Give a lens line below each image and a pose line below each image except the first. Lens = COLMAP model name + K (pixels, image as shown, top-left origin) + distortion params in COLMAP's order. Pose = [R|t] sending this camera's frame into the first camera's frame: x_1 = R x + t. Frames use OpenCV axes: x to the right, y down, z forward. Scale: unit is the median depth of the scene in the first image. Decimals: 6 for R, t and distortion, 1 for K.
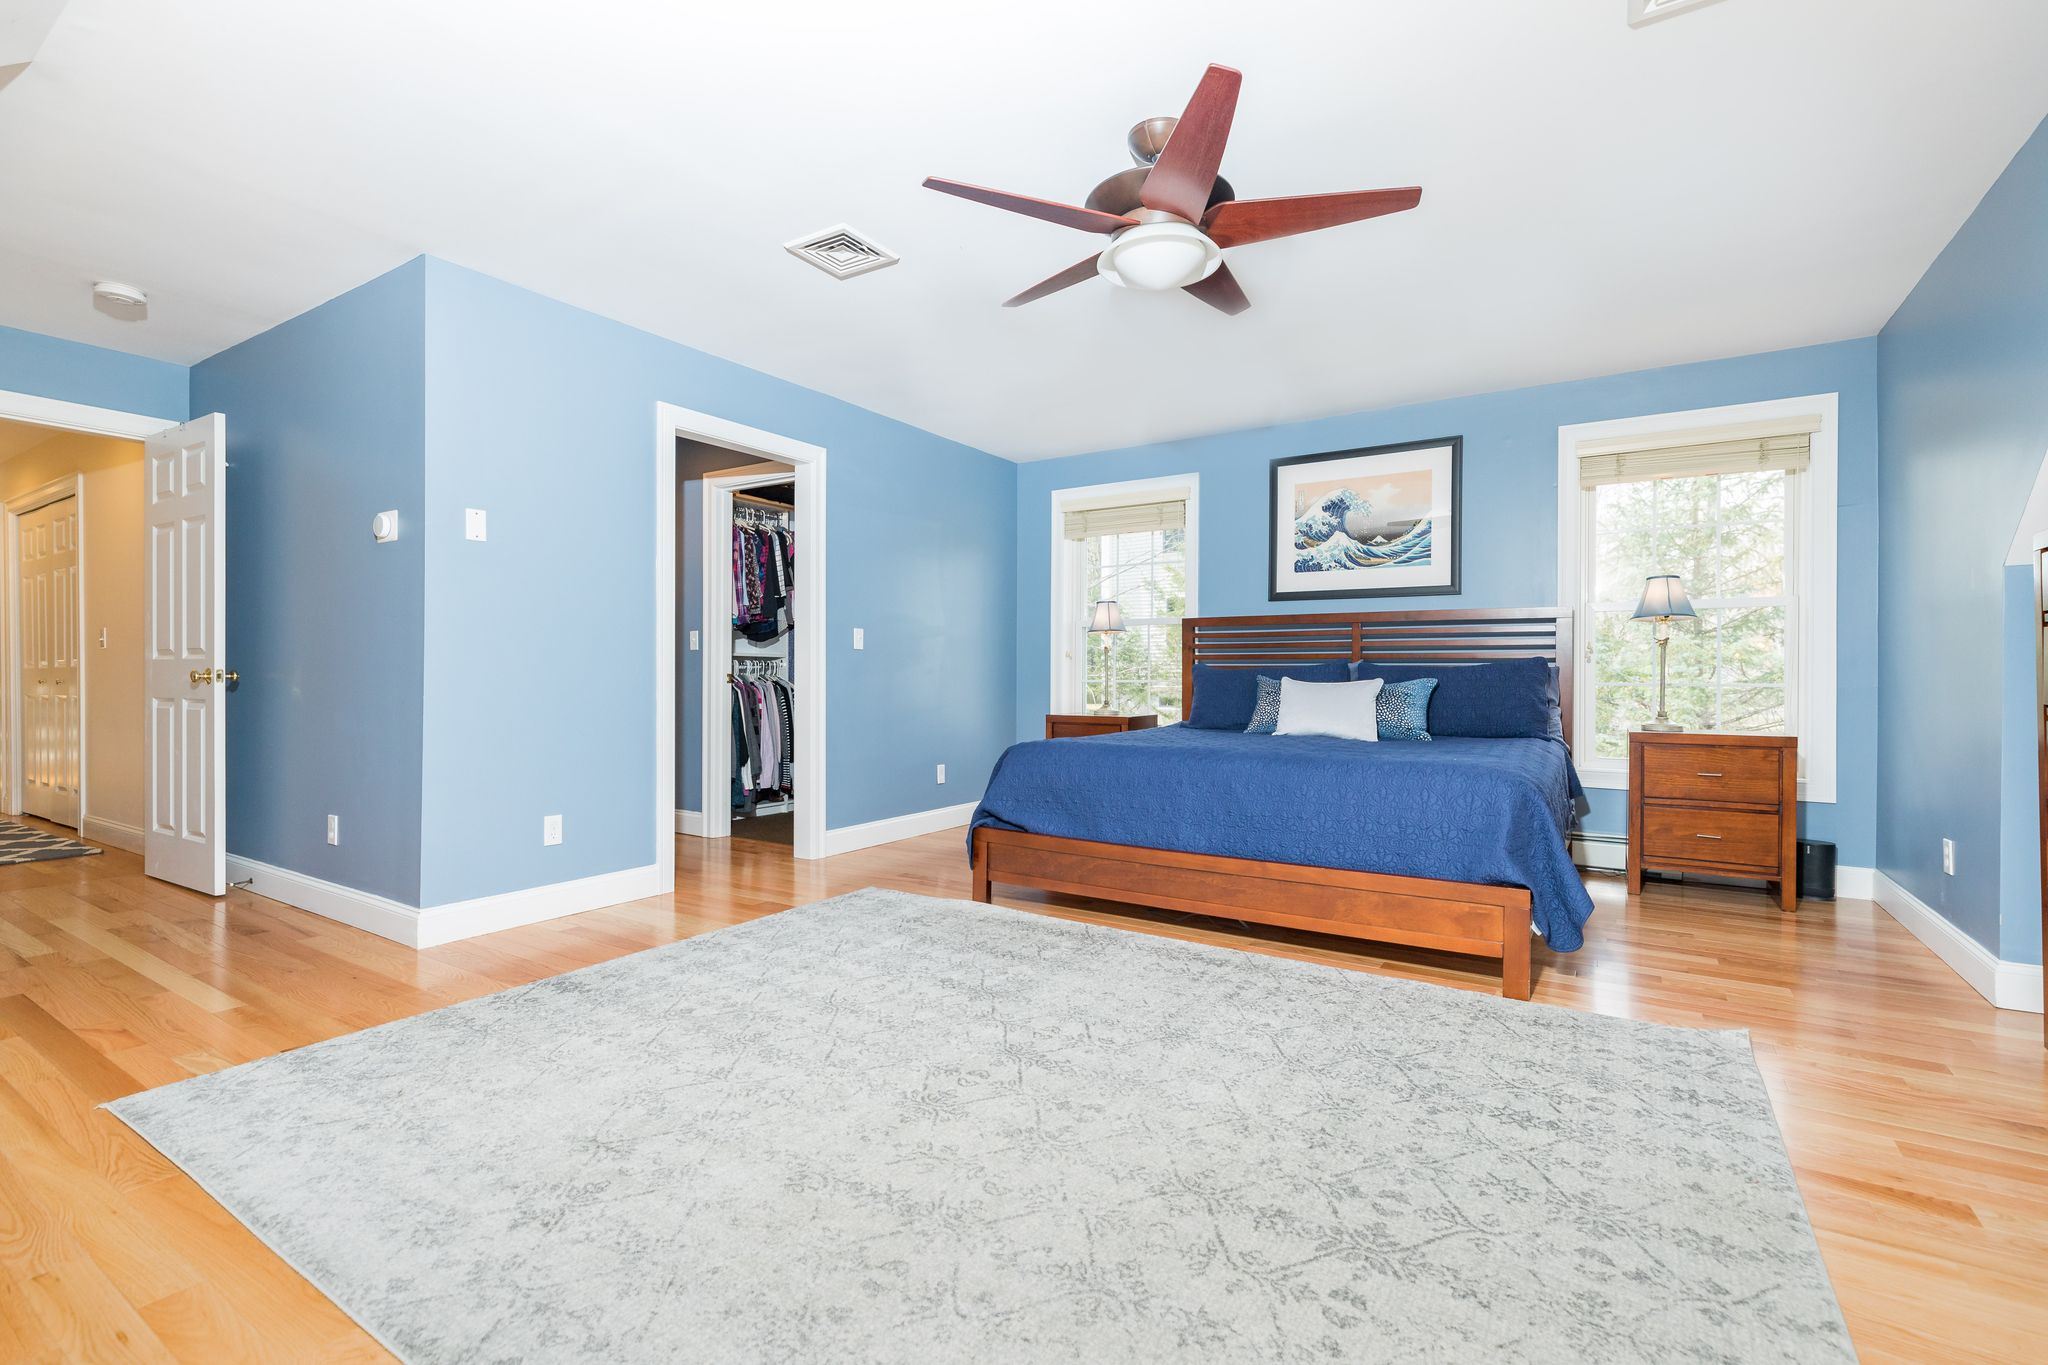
lens RADIAL K [[920.9, 0, 1024.7], [0, 920.9, 679.0], [0, 0, 1]] dist [0.004137, 0.000278]
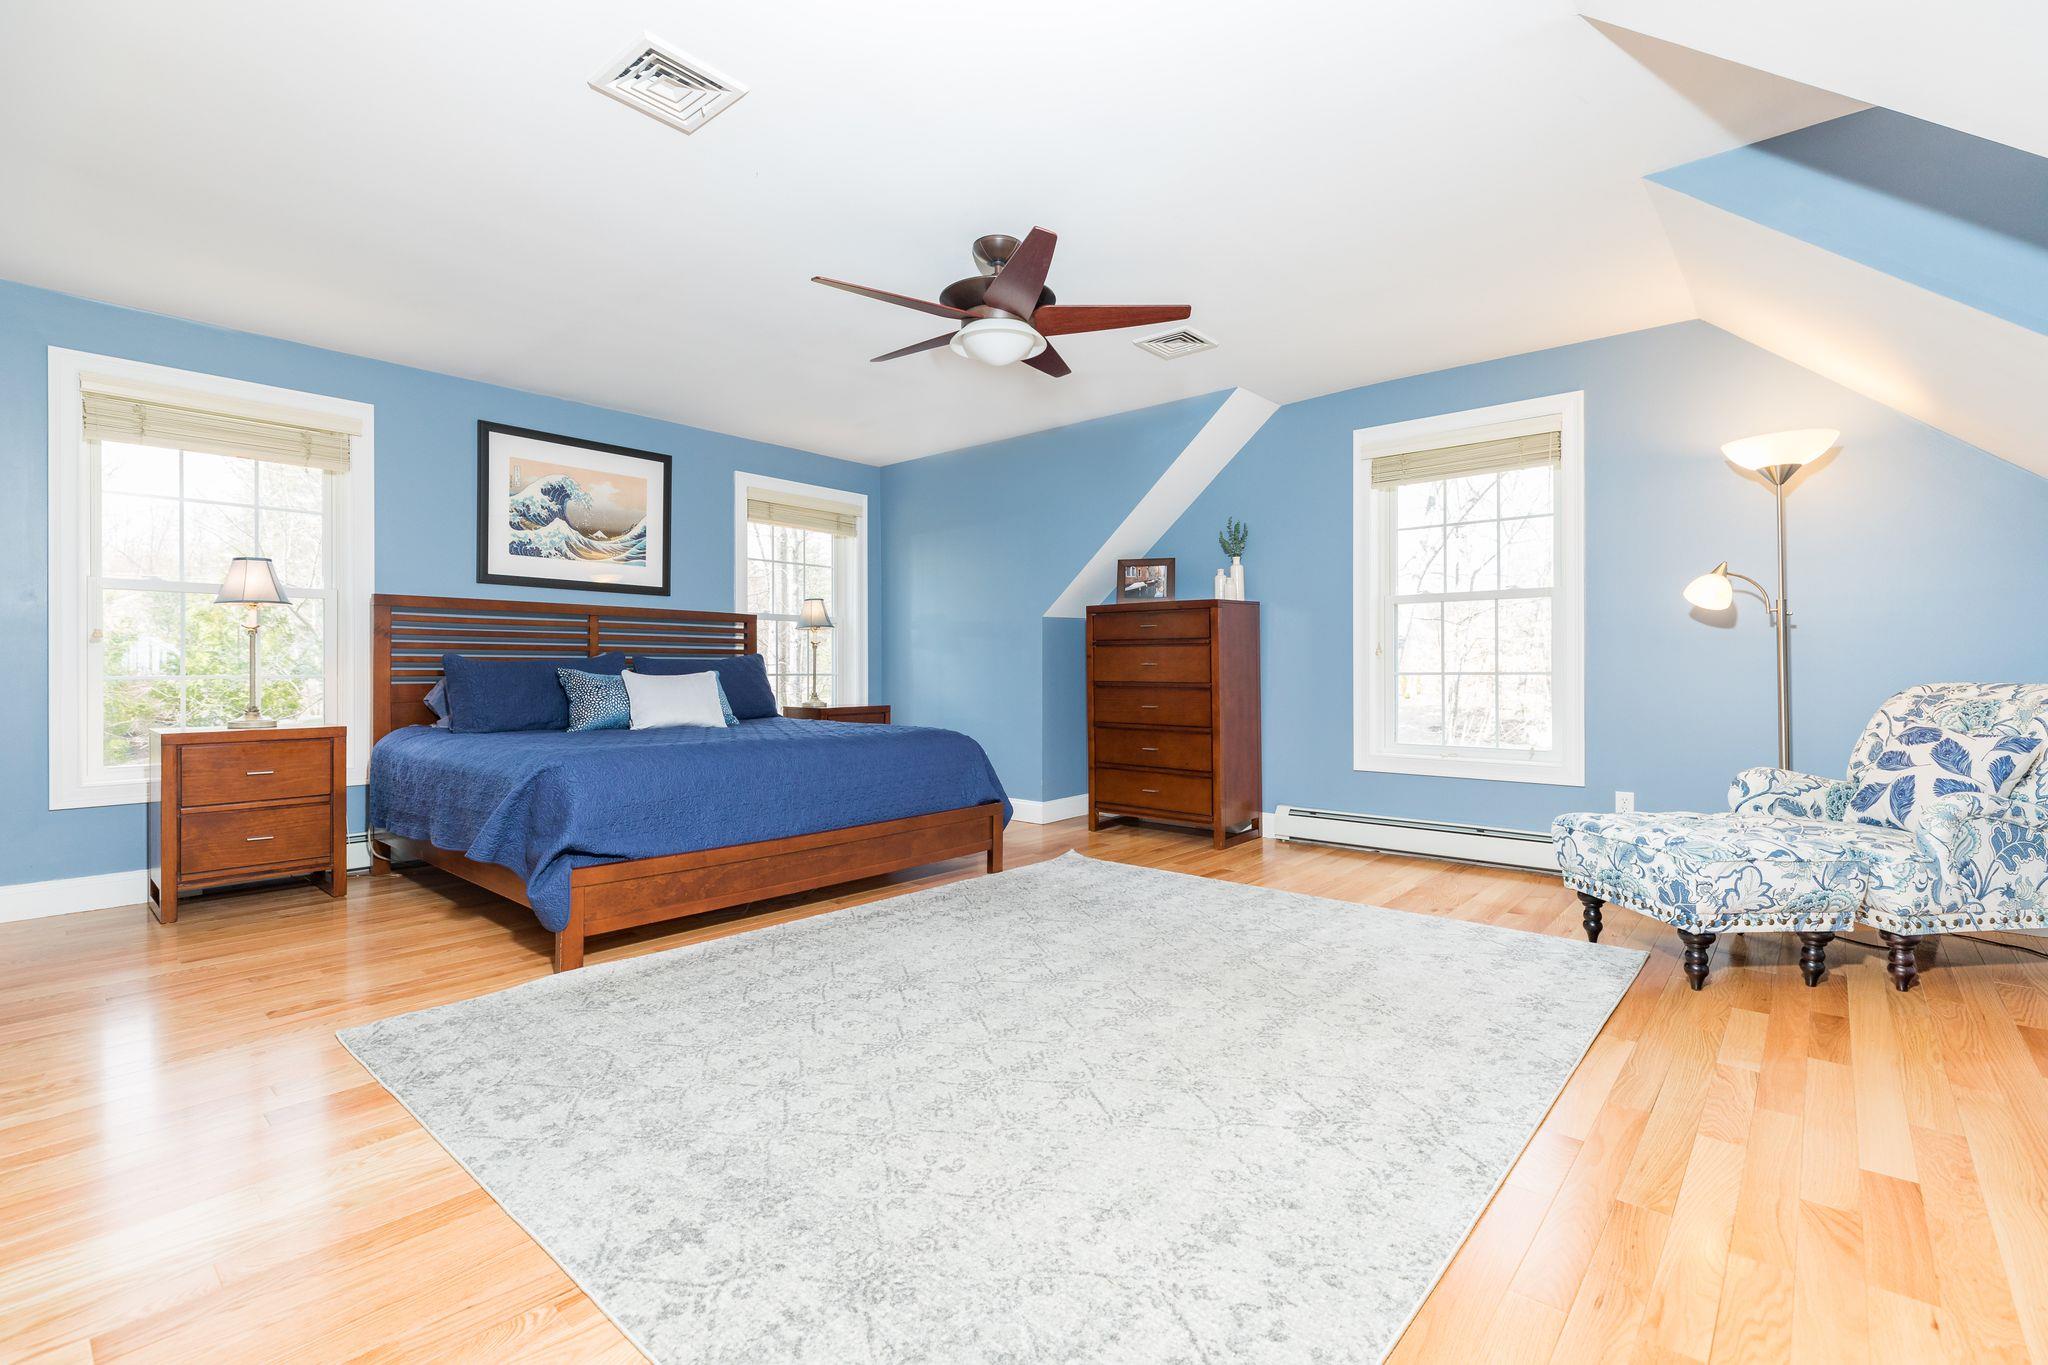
lens RADIAL K [[920.9, 0, 1024.9], [0, 920.9, 672.8], [0, 0, 1]] dist [0.004137, 0.000278]
pose [[0.147054, -0.005717, 0.989112, -0.549462], [0.006564, 0.999967, 0.004804, -0.001073], [-0.989107, 0.005786, 0.147086, 0.389785]]
